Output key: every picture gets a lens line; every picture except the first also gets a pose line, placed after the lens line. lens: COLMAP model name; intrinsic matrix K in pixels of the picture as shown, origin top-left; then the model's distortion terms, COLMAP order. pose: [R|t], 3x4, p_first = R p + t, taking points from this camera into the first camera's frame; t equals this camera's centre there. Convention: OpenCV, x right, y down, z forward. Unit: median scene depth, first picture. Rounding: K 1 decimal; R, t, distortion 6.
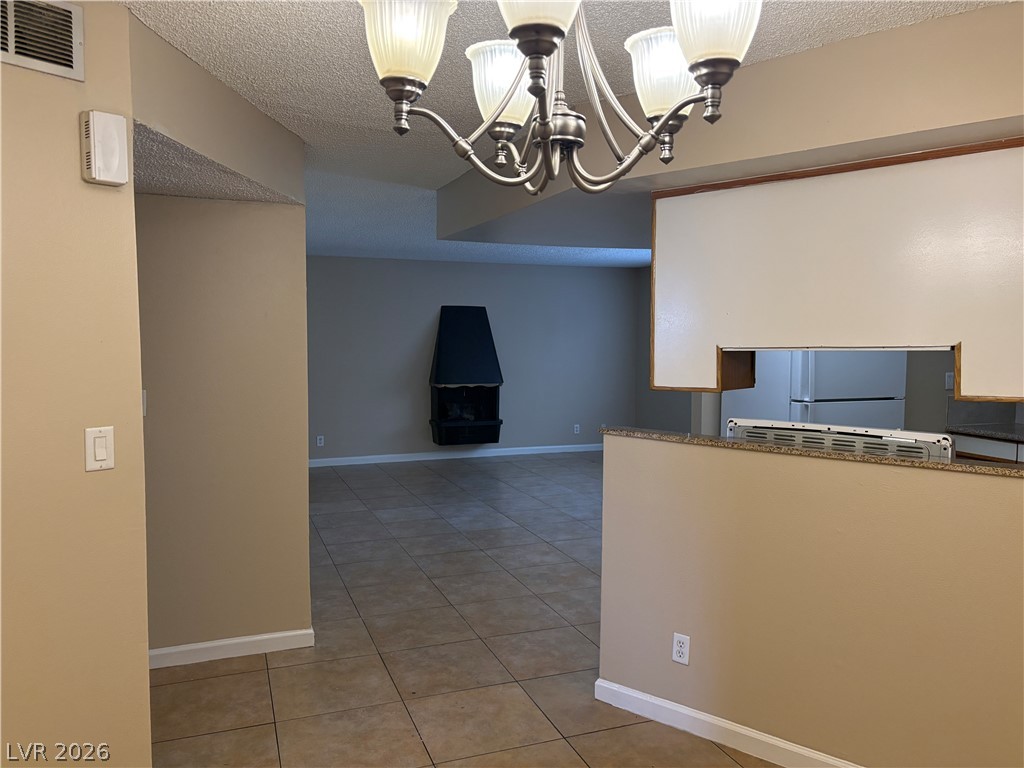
lens RADIAL K [[772.0, 0, 503.7], [0, 772.0, 391.4], [0, 0, 1]] dist [0.034491, -0.030631]
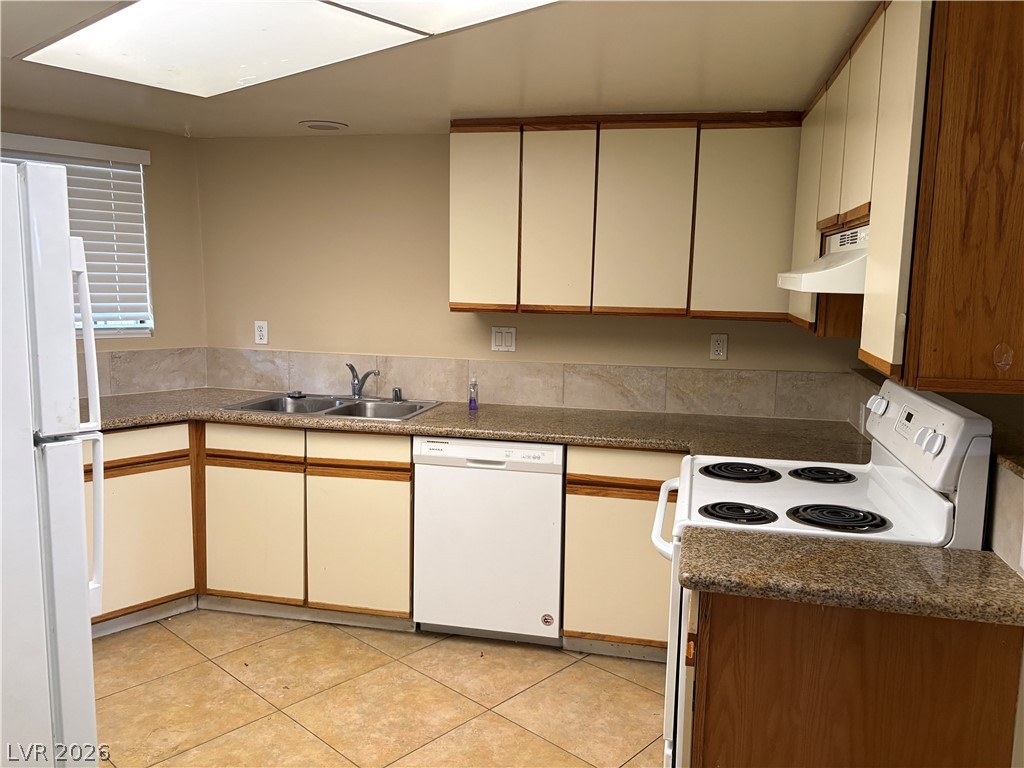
lens RADIAL K [[777.4, 0, 509.9], [0, 777.4, 403.0], [0, 0, 1]] dist [0.008364, -0.009006]
pose [[-0.454909, -0.153787, 0.877158, -0.038865], [0.039977, 0.980457, 0.192631, -0.097482], [-0.889640, 0.122696, -0.439871, 1.512093]]
